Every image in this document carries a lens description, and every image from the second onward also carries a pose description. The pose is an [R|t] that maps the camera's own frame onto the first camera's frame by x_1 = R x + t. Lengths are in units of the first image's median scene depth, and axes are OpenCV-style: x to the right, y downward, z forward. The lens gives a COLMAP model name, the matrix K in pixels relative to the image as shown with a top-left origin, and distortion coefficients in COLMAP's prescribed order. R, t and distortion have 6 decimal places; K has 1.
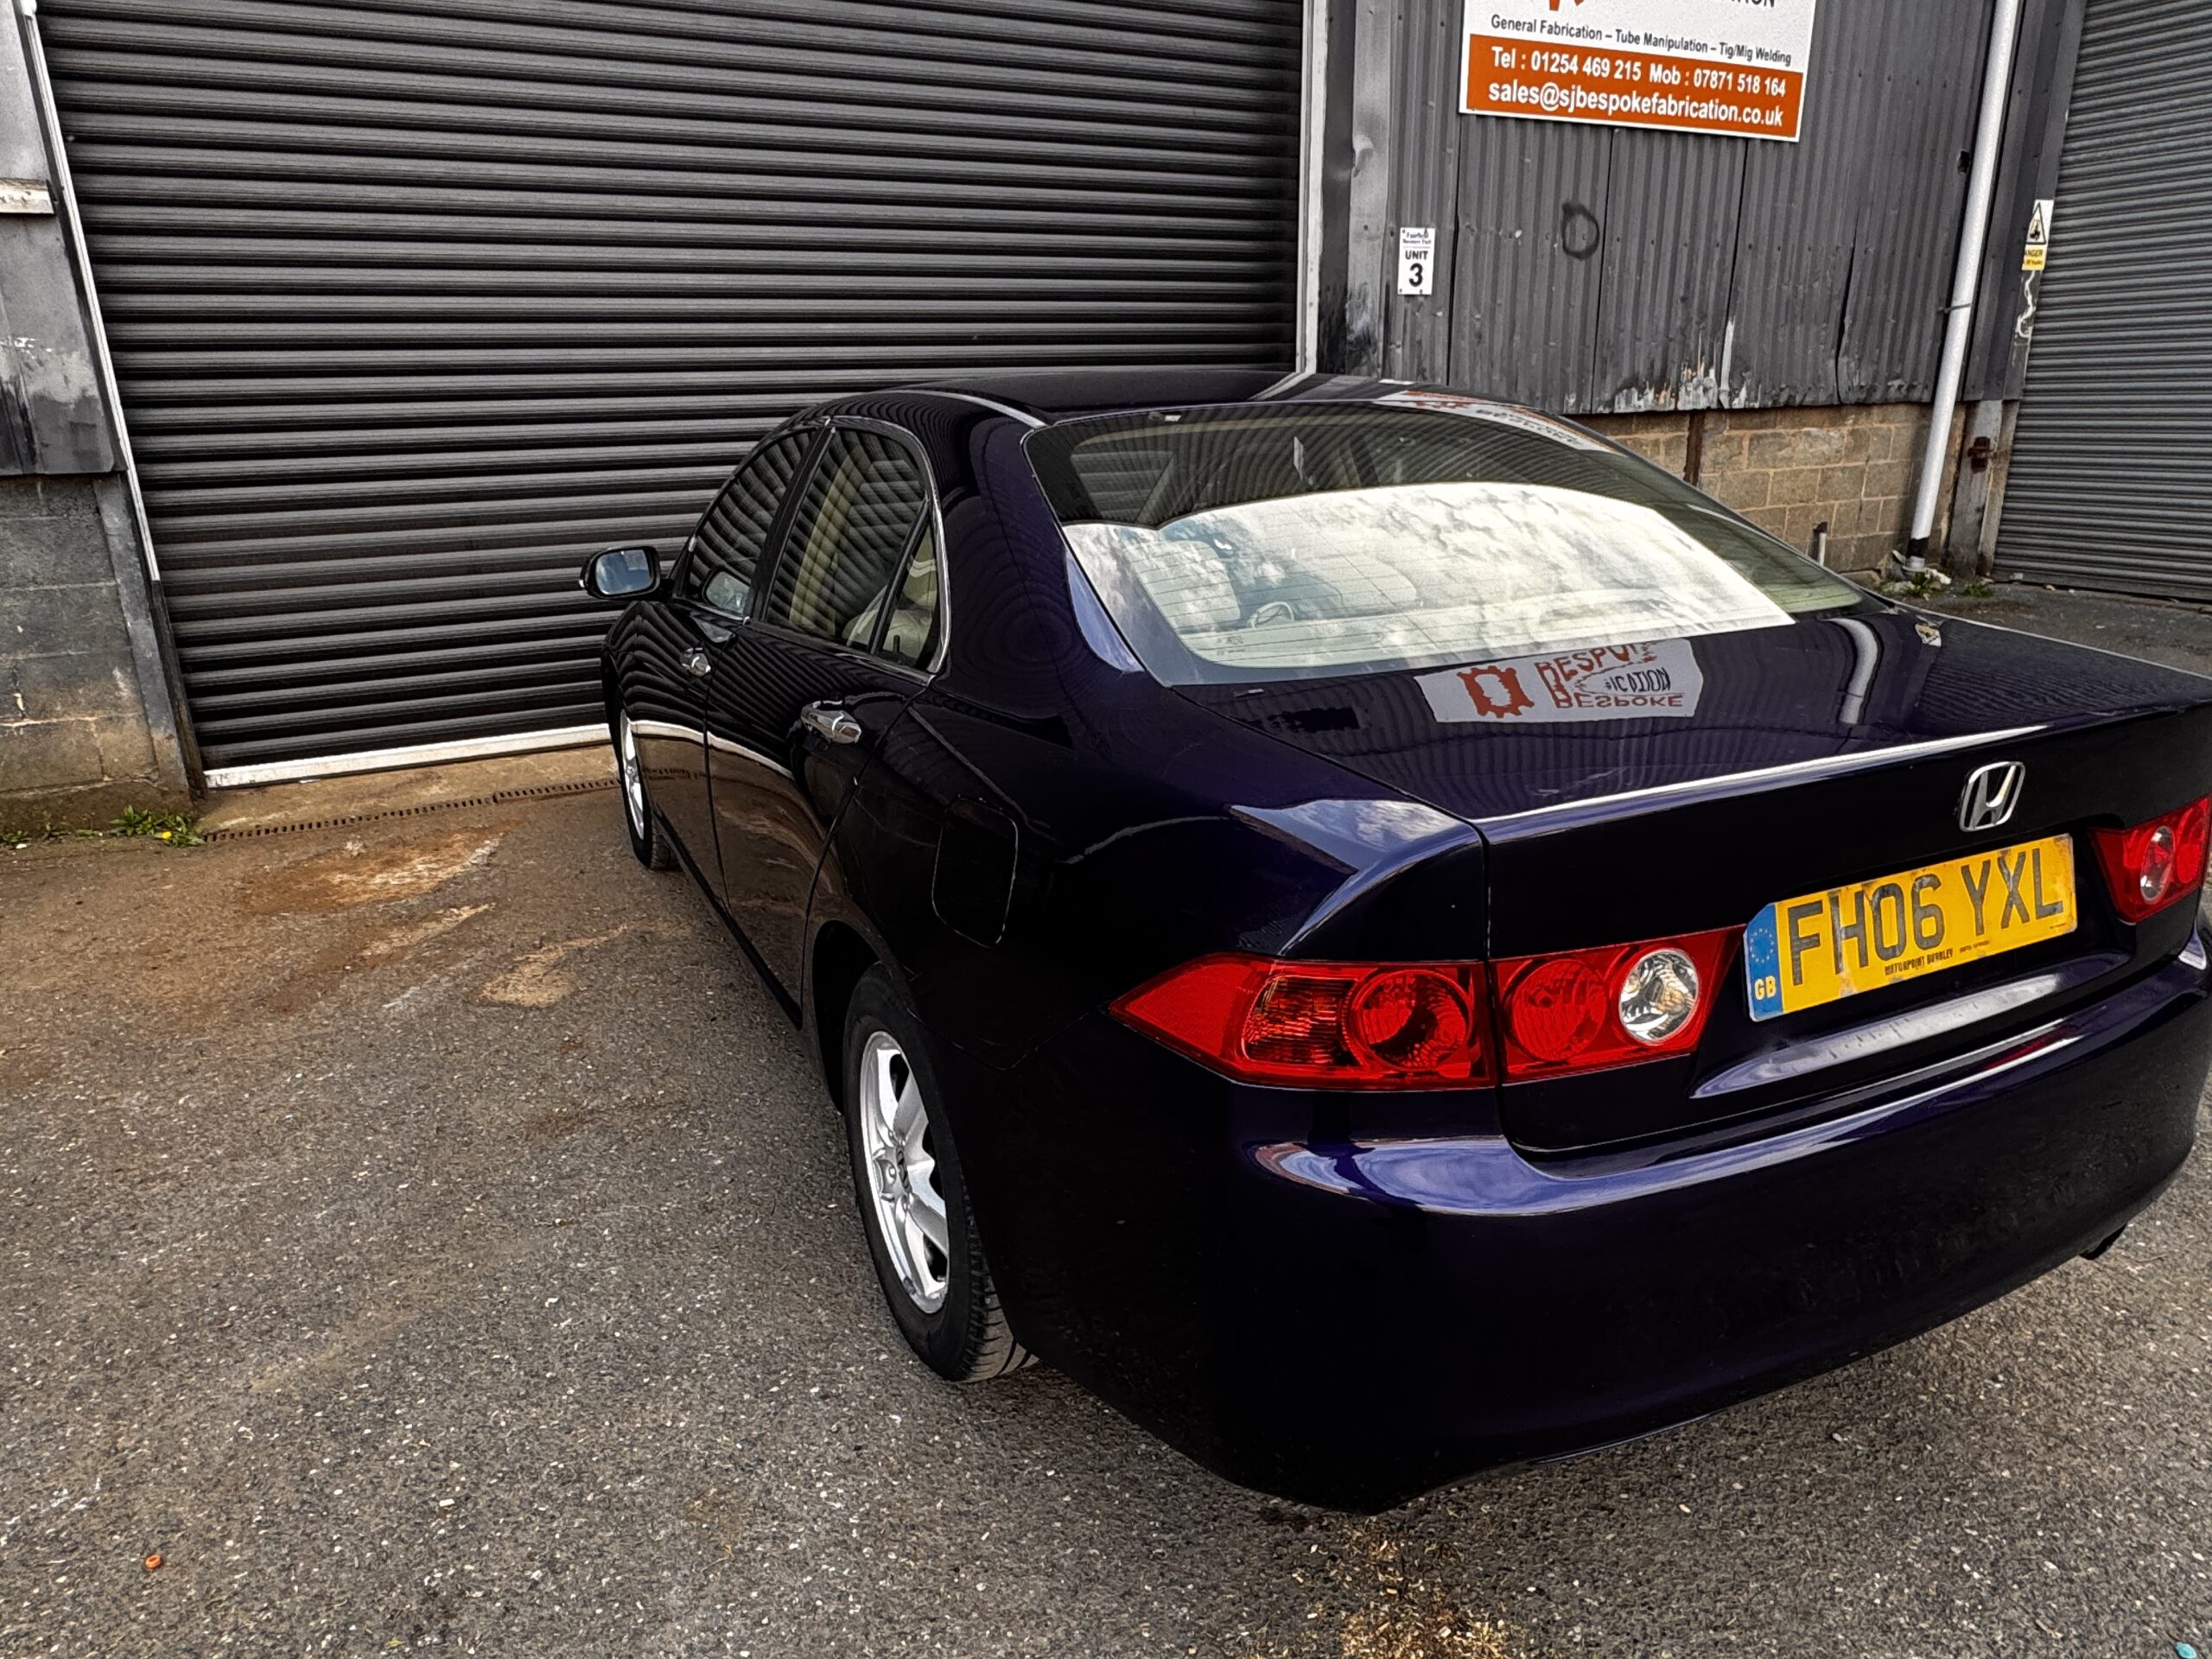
lens RADIAL K [[1381.7, 0, 1097.0], [0, 1381.7, 819.2], [0, 0, 1]] dist [-0.005015, 0.003936]
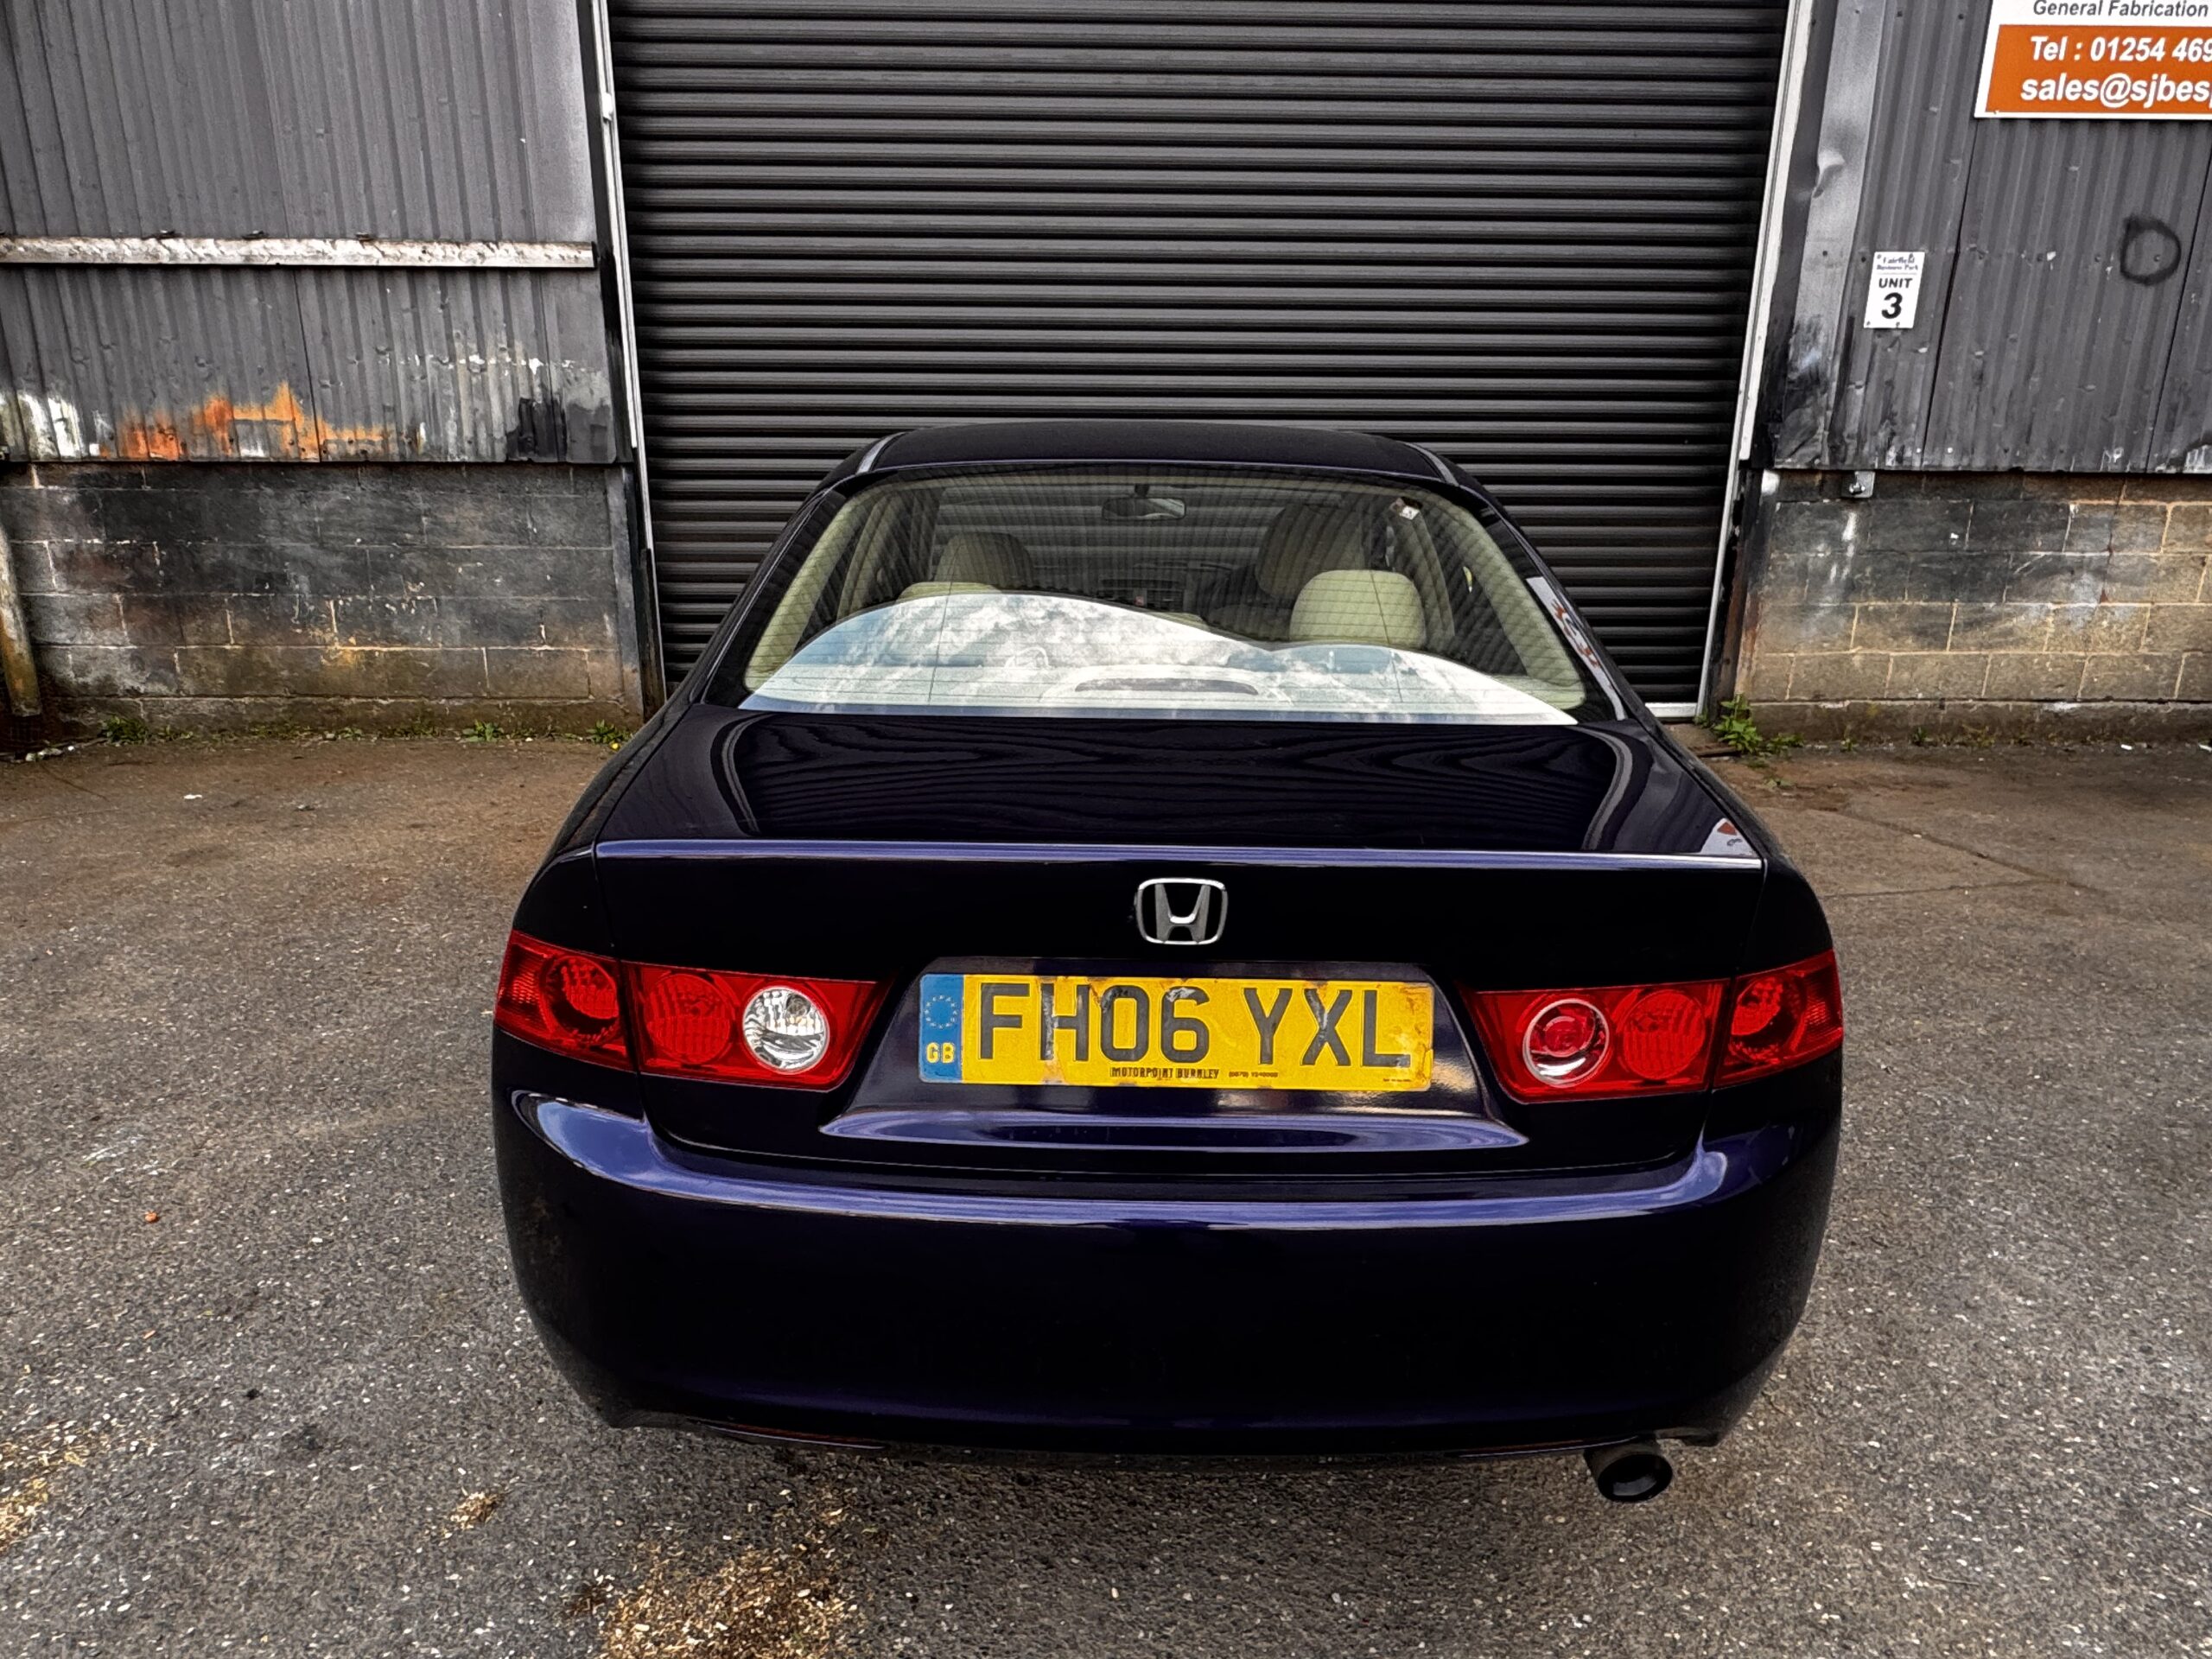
lens RADIAL K [[1381.7, 0, 1111.0], [0, 1381.7, 812.1], [0, 0, 1]] dist [-0.005015, 0.003936]
pose [[0.896309, 0.152069, -0.416540, 0.201542], [-0.157577, 0.987276, 0.021359, -0.019936], [0.414488, 0.046493, 0.908867, 0.019541]]
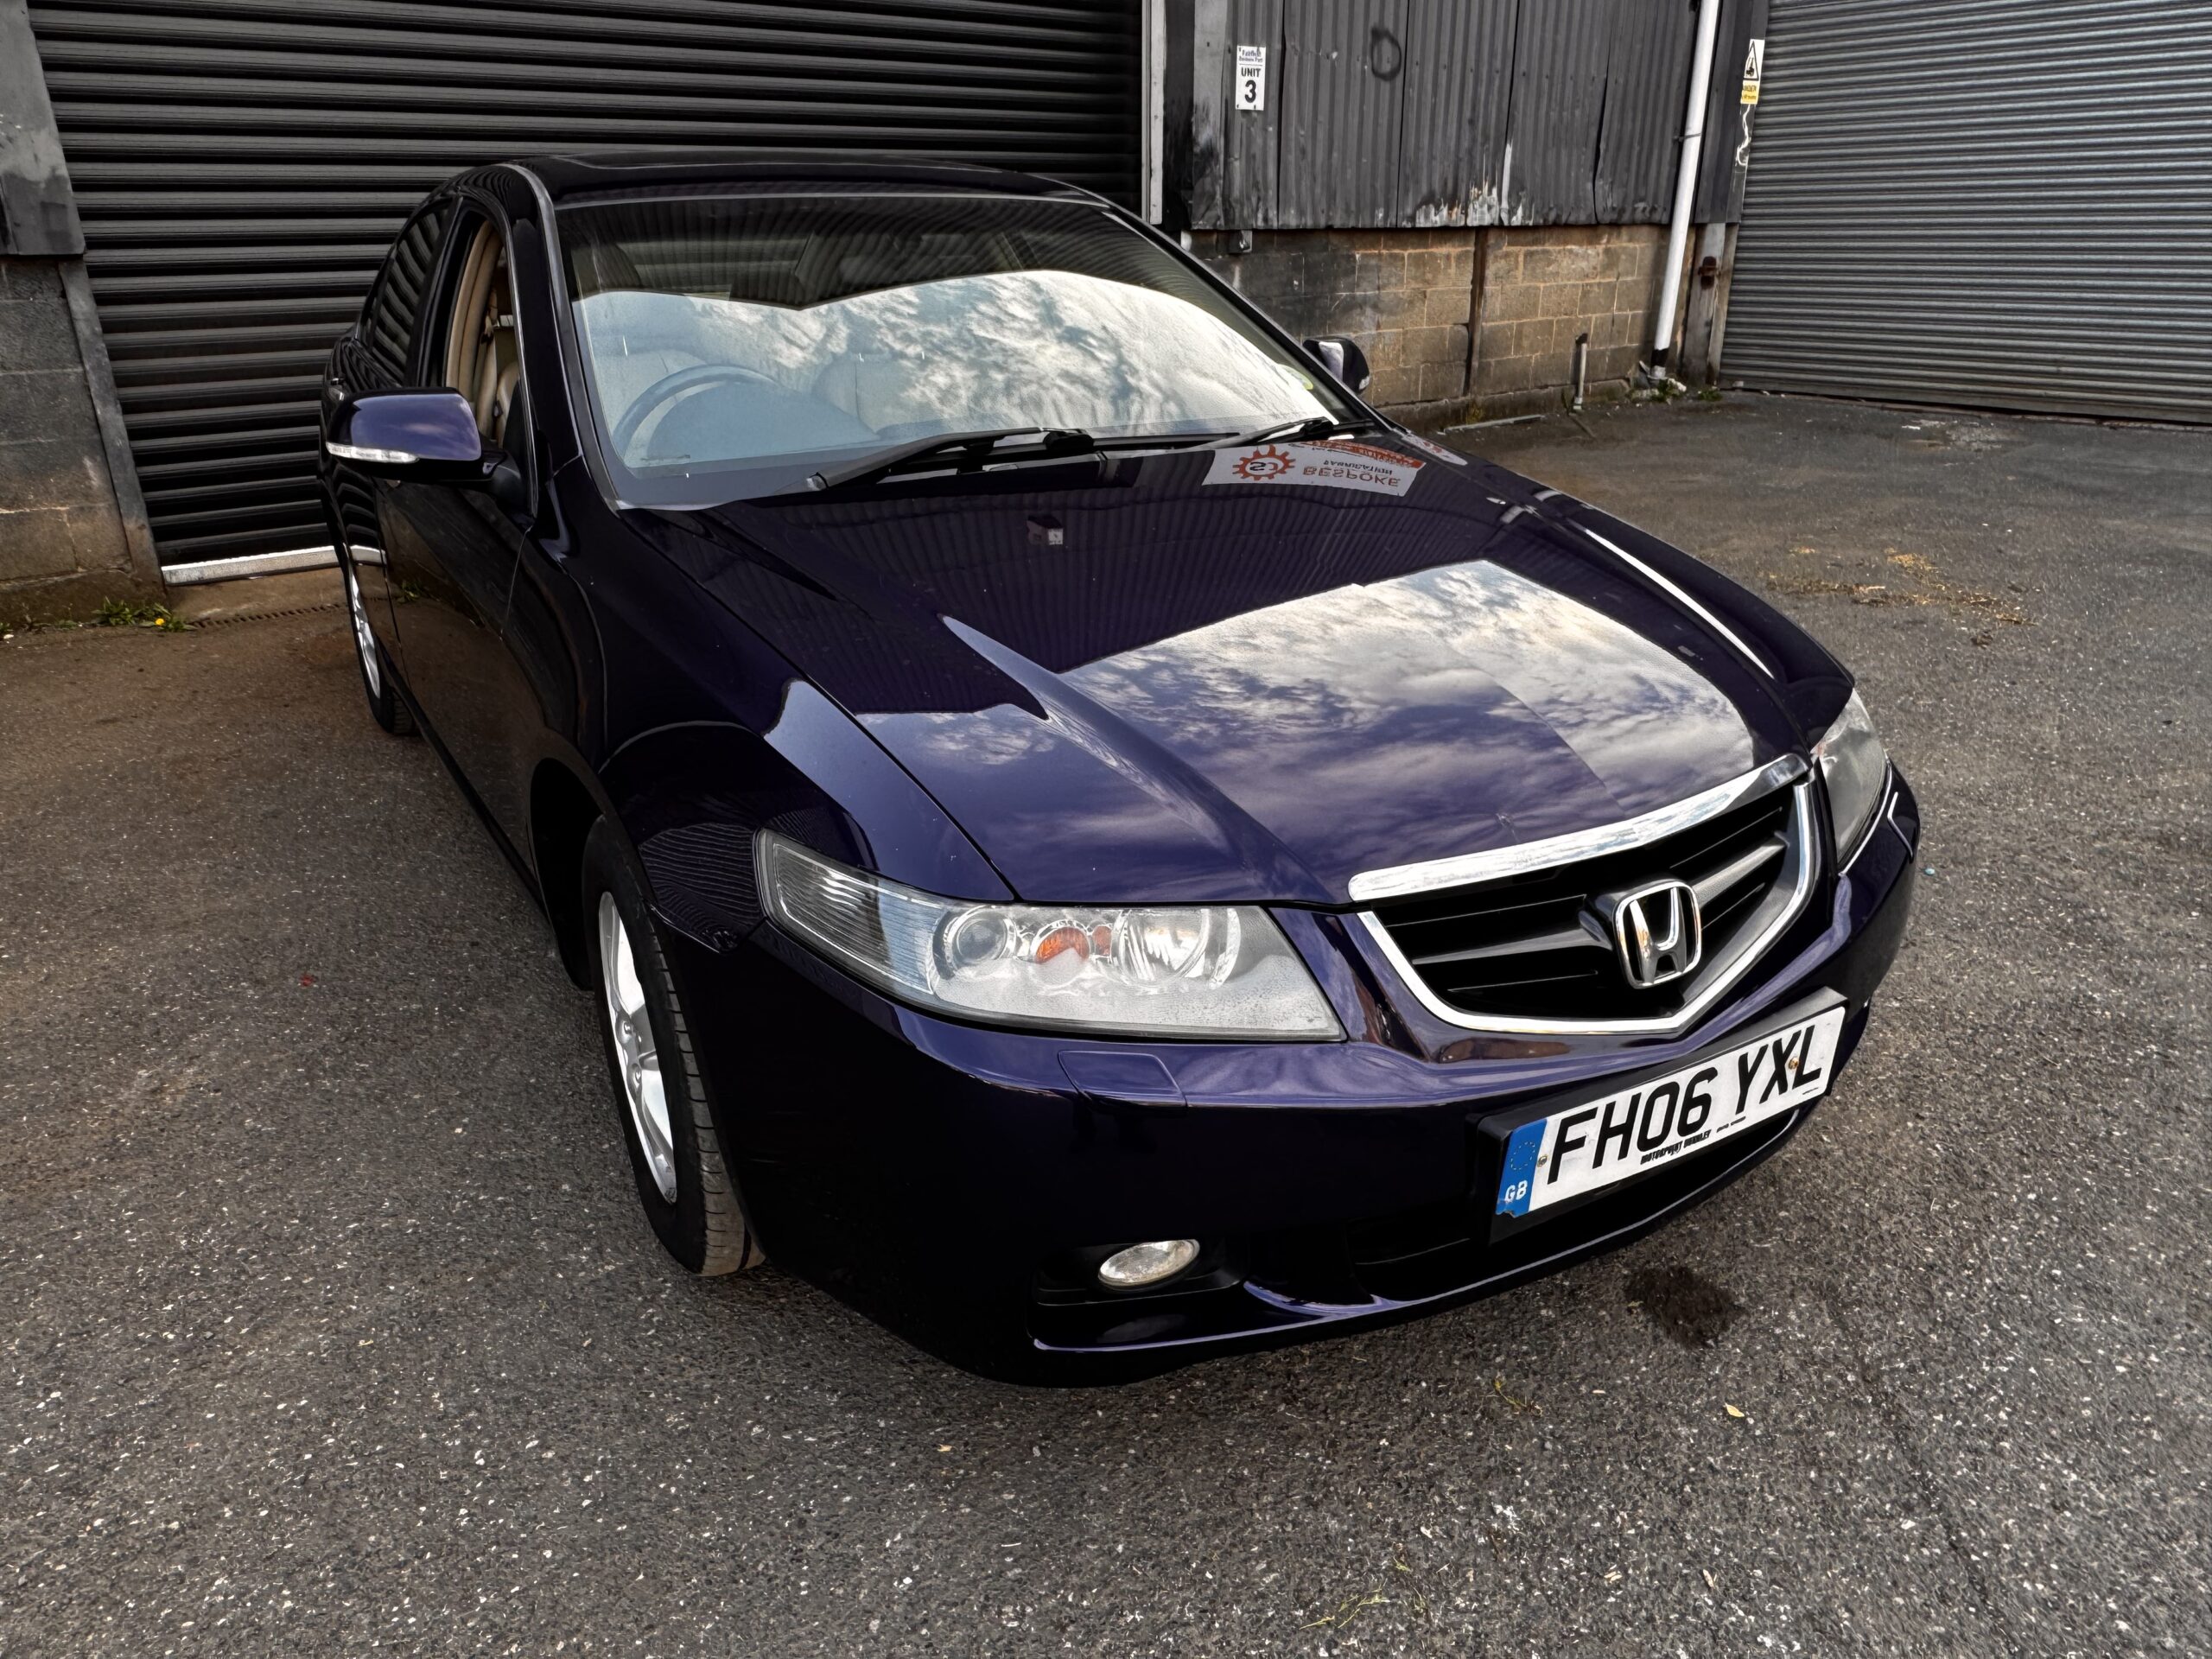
lens RADIAL K [[1507.3, 0, 1092.9], [0, 1507.3, 829.5], [0, 0, 1]] dist [-0.005711, 0.004440]
pose [[0.978061, -0.067450, 0.197097, -0.162229], [0.051455, 0.995036, 0.085183, 0.075124], [-0.201864, -0.073173, 0.976676, -0.171121]]
